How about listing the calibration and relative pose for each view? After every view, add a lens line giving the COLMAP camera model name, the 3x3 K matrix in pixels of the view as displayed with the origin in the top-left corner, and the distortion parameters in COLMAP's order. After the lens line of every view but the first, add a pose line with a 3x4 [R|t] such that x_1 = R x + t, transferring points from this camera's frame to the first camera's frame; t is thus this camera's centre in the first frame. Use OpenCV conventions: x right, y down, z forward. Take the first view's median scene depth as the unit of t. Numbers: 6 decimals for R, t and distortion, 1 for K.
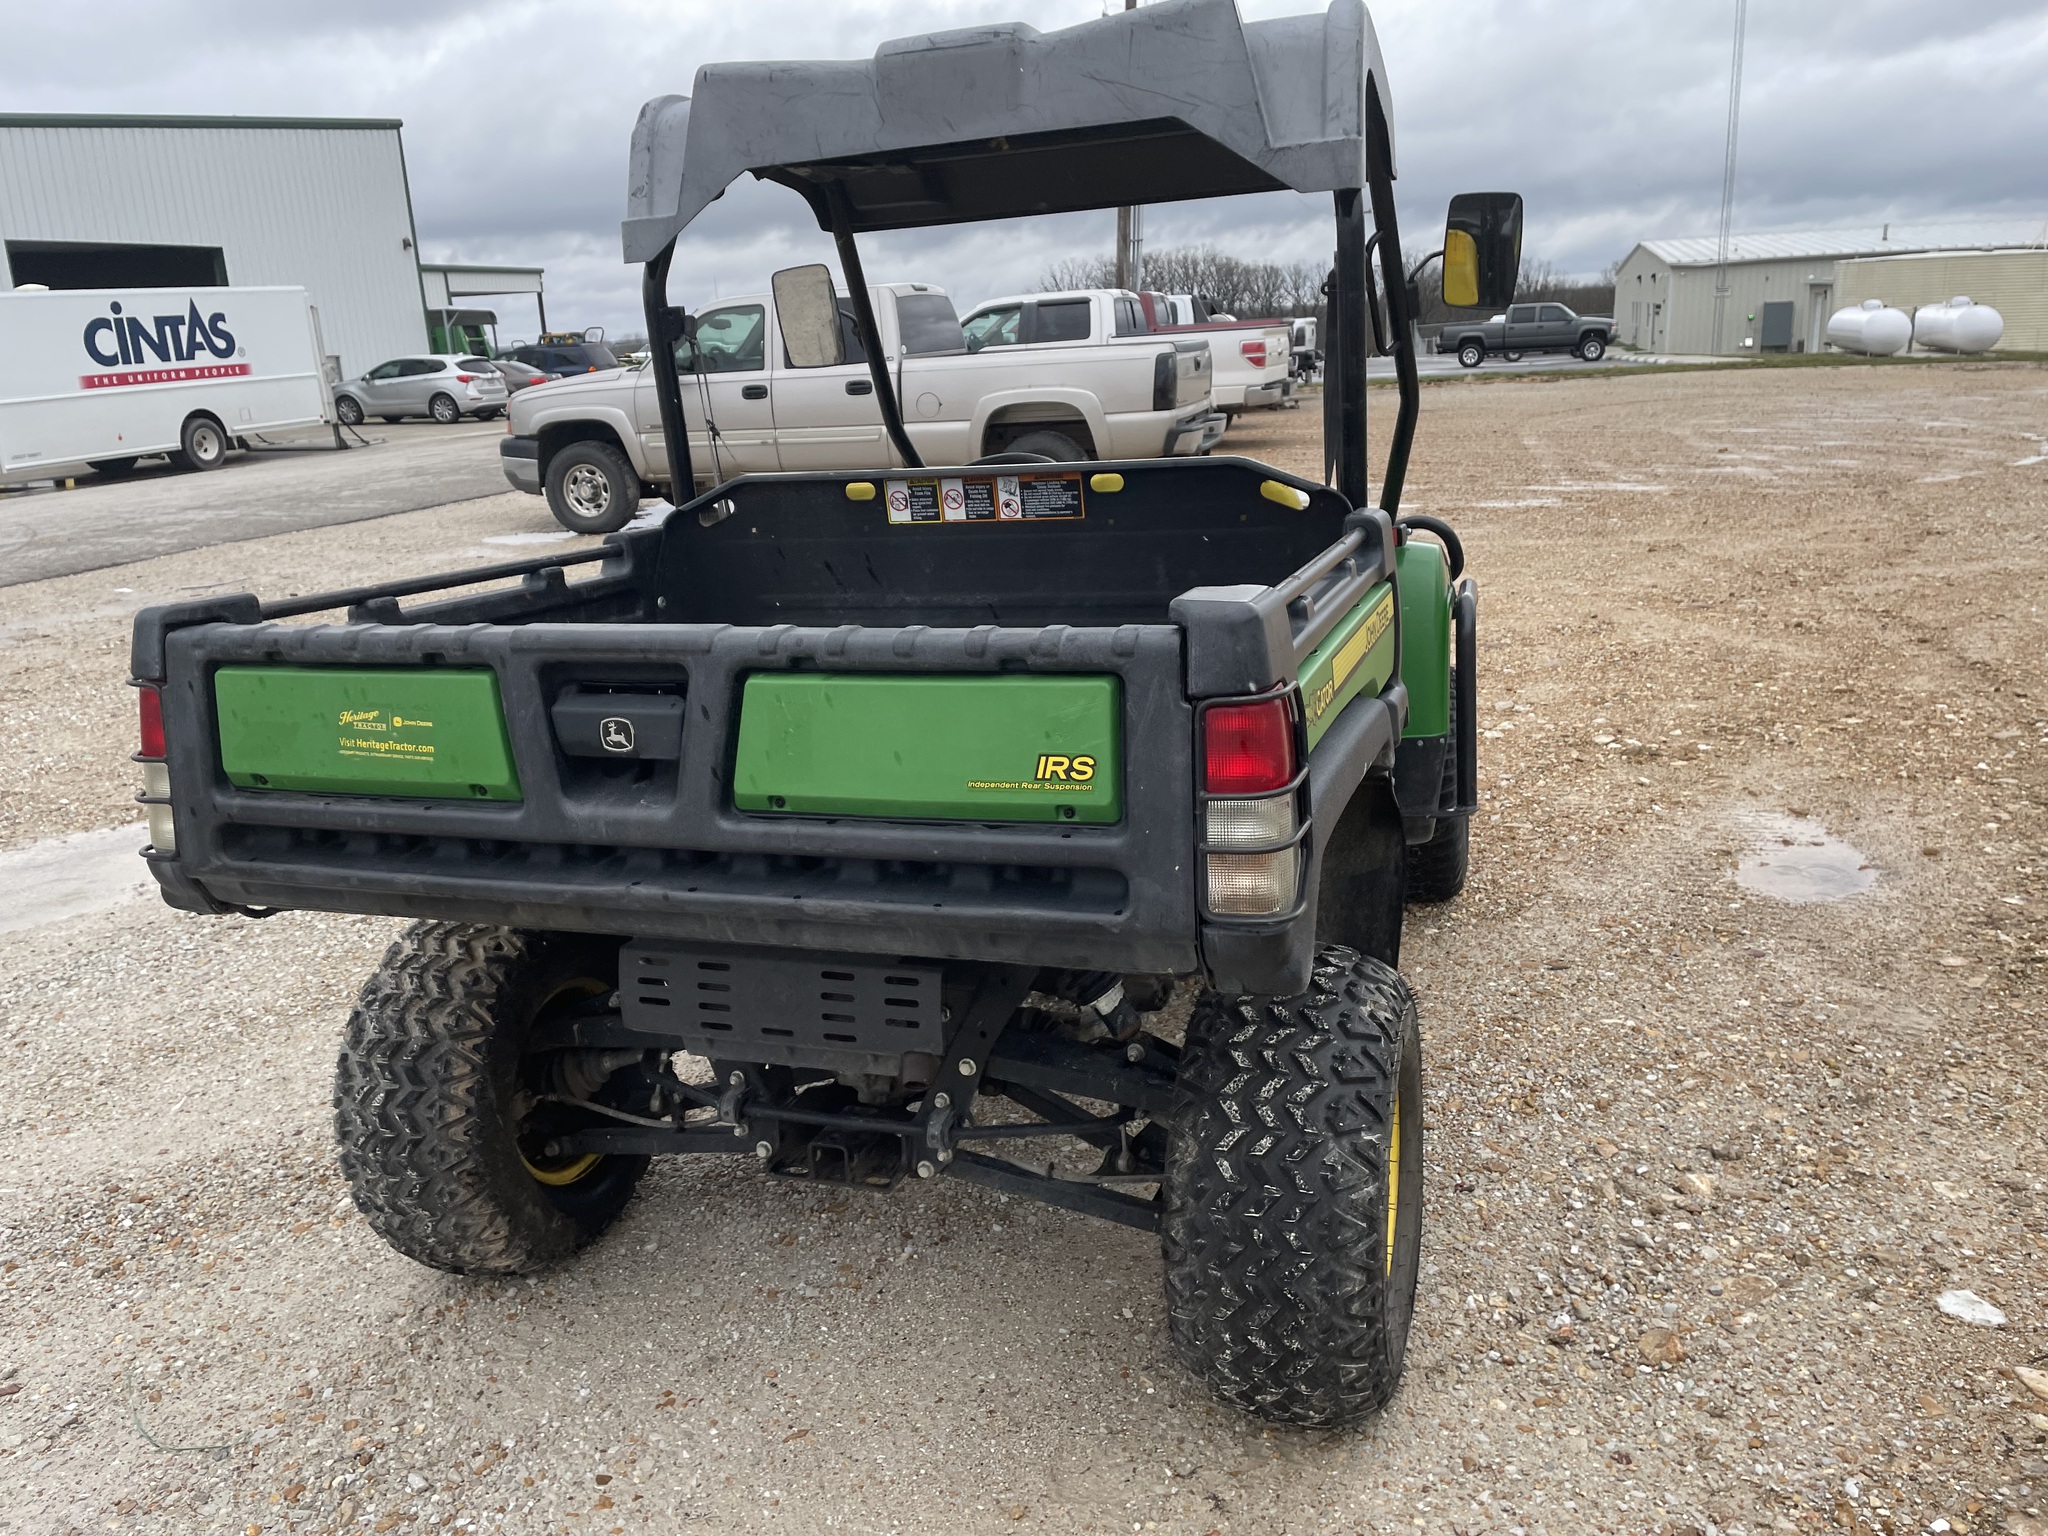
lens RADIAL K [[1539.7, 0, 1004.0], [0, 1539.7, 731.7], [0, 0, 1]] dist [0.095703, -0.123602]
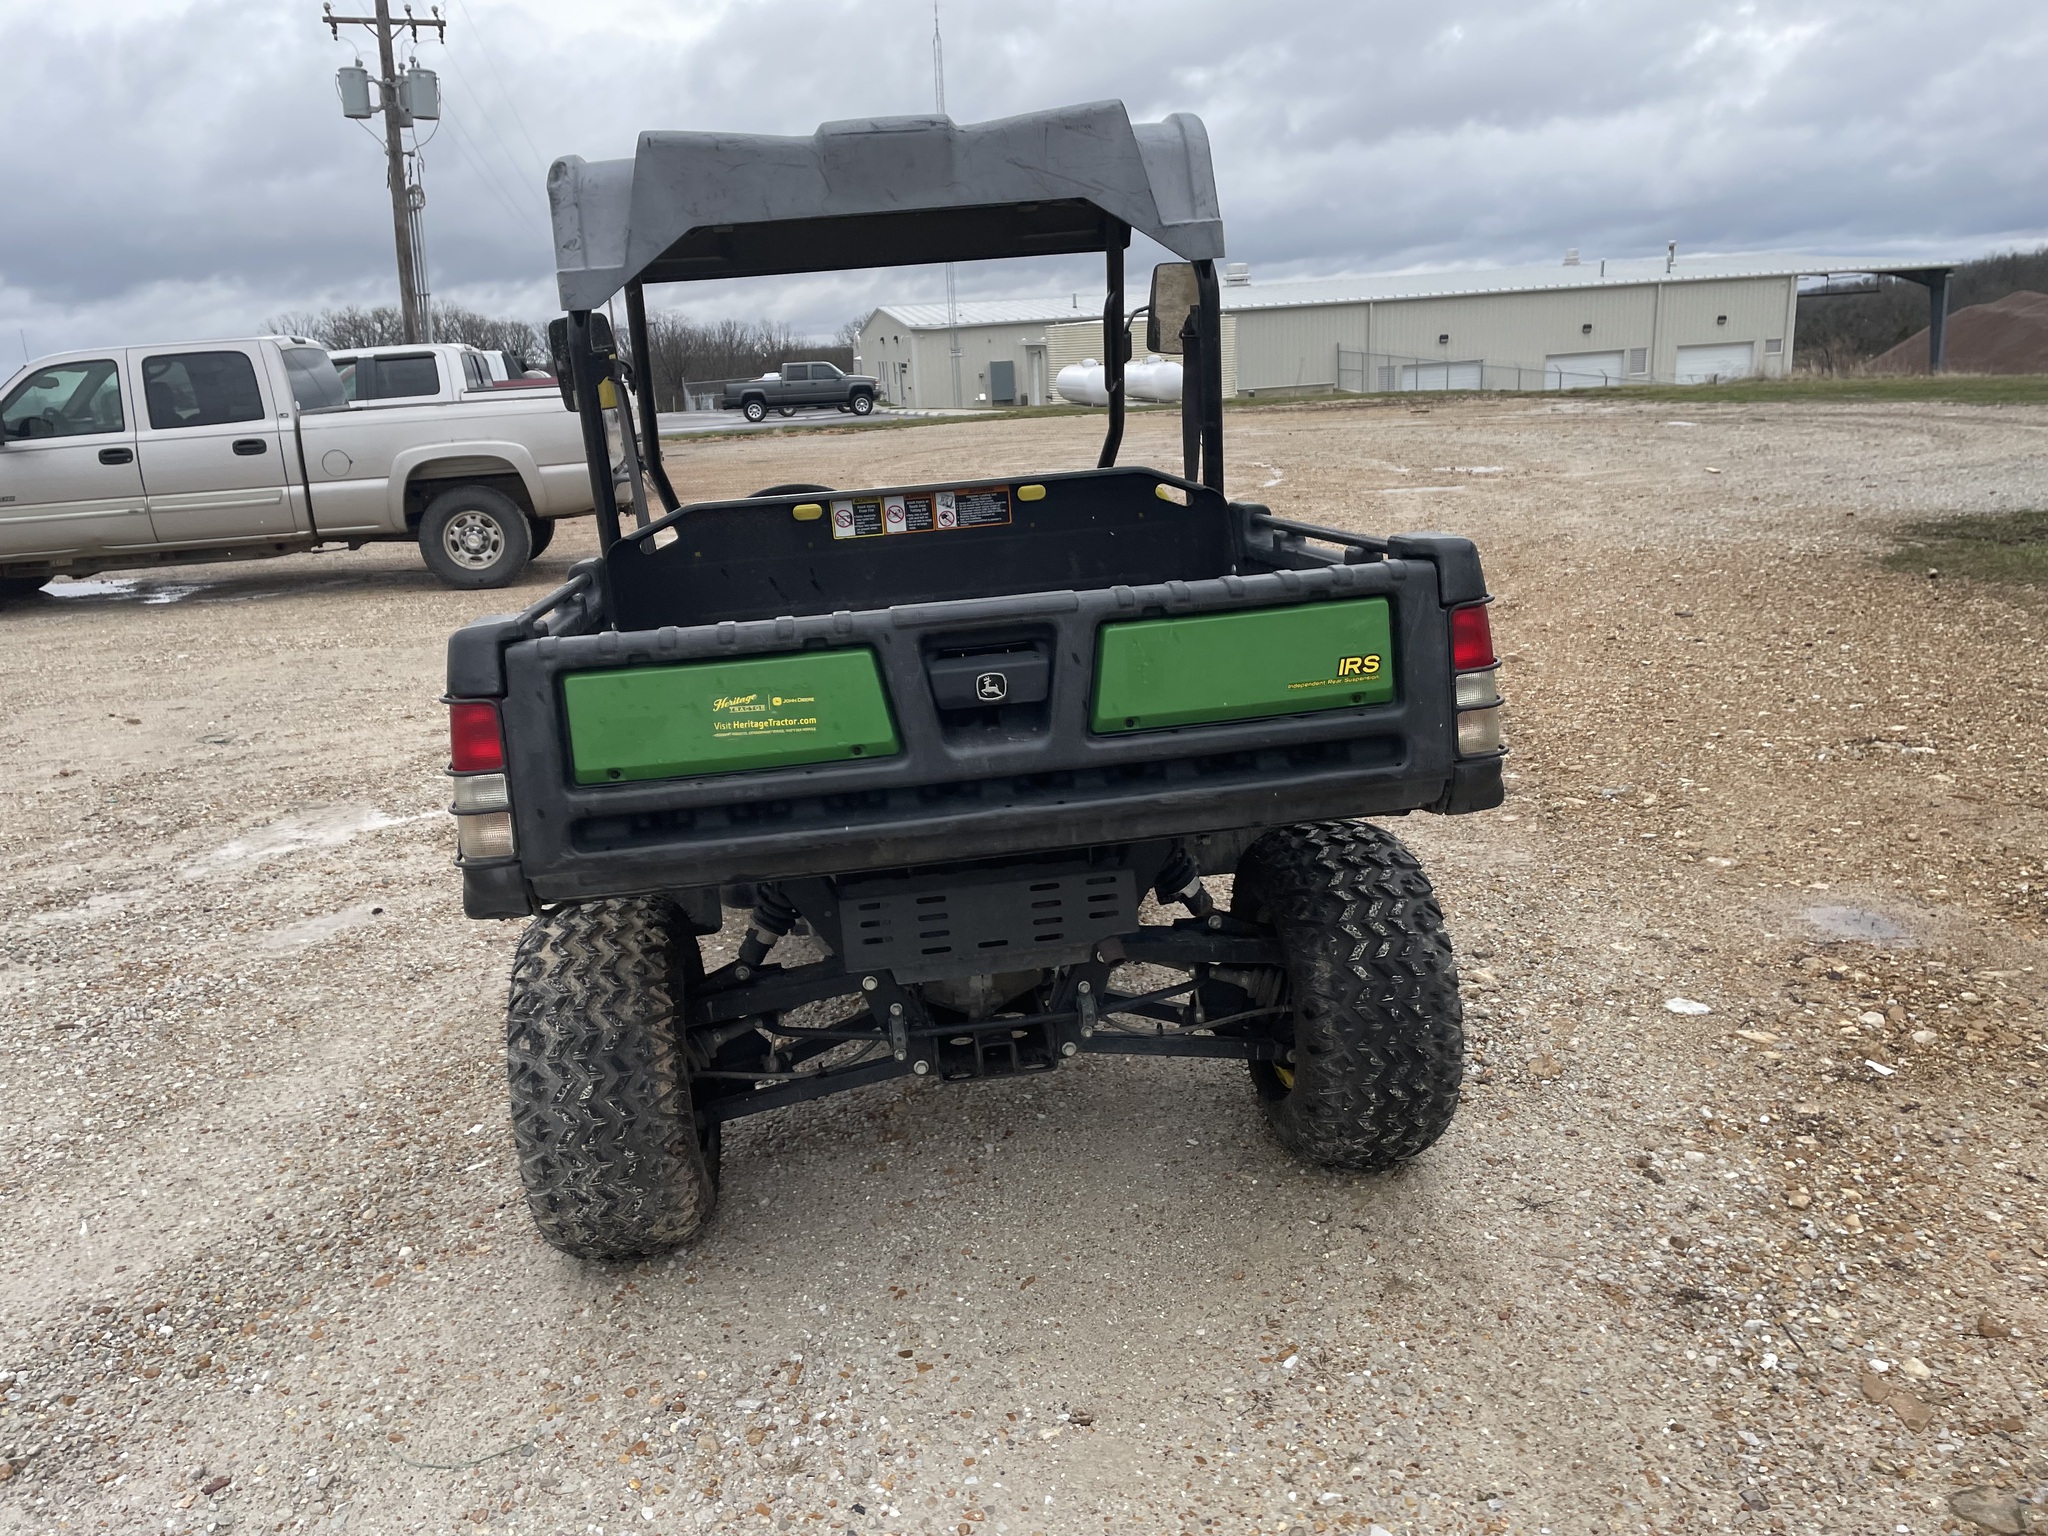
lens RADIAL K [[1535.2, 0, 1000.7], [0, 1535.2, 734.8], [0, 0, 1]] dist [0.096660, -0.123369]
pose [[0.896948, -0.110551, 0.428092, -0.476766], [0.124349, 0.992229, -0.004304, 0.028691], [-0.424289, 0.057094, 0.903725, -0.069024]]
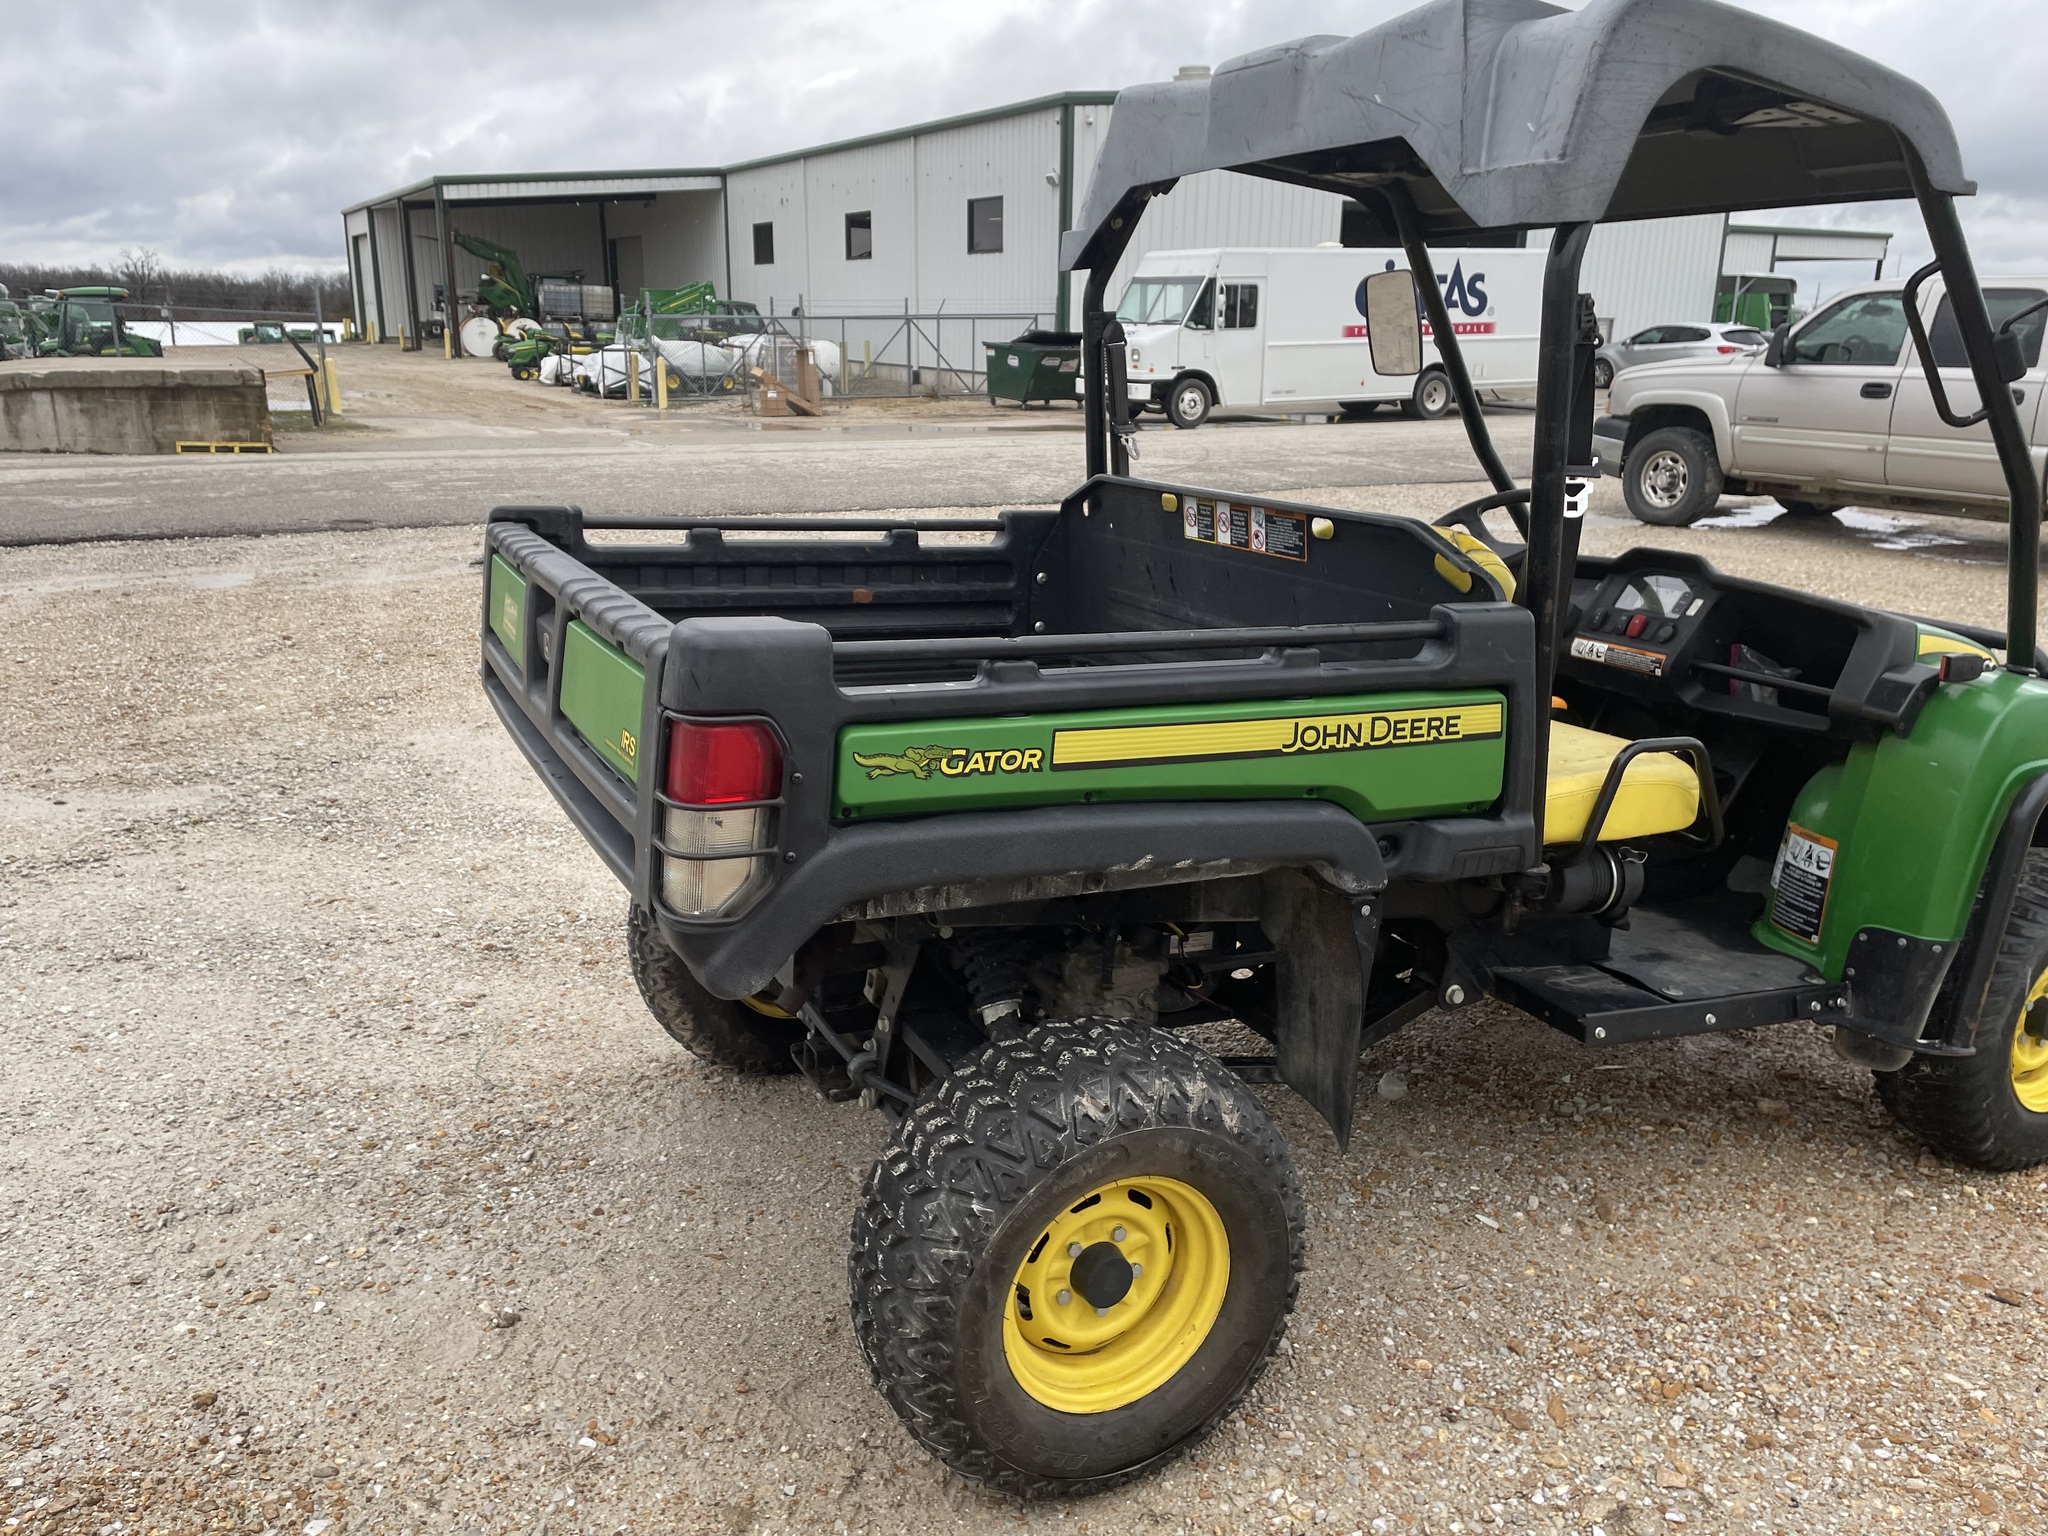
lens RADIAL K [[1542.5, 0, 998.1], [0, 1542.5, 754.5], [0, 0, 1]] dist [0.089638, -0.120561]
pose [[0.702620, 0.249953, -0.666220, 0.566333], [-0.225196, 0.966259, 0.125021, -0.098745], [0.674991, 0.062188, 0.735201, 0.181349]]
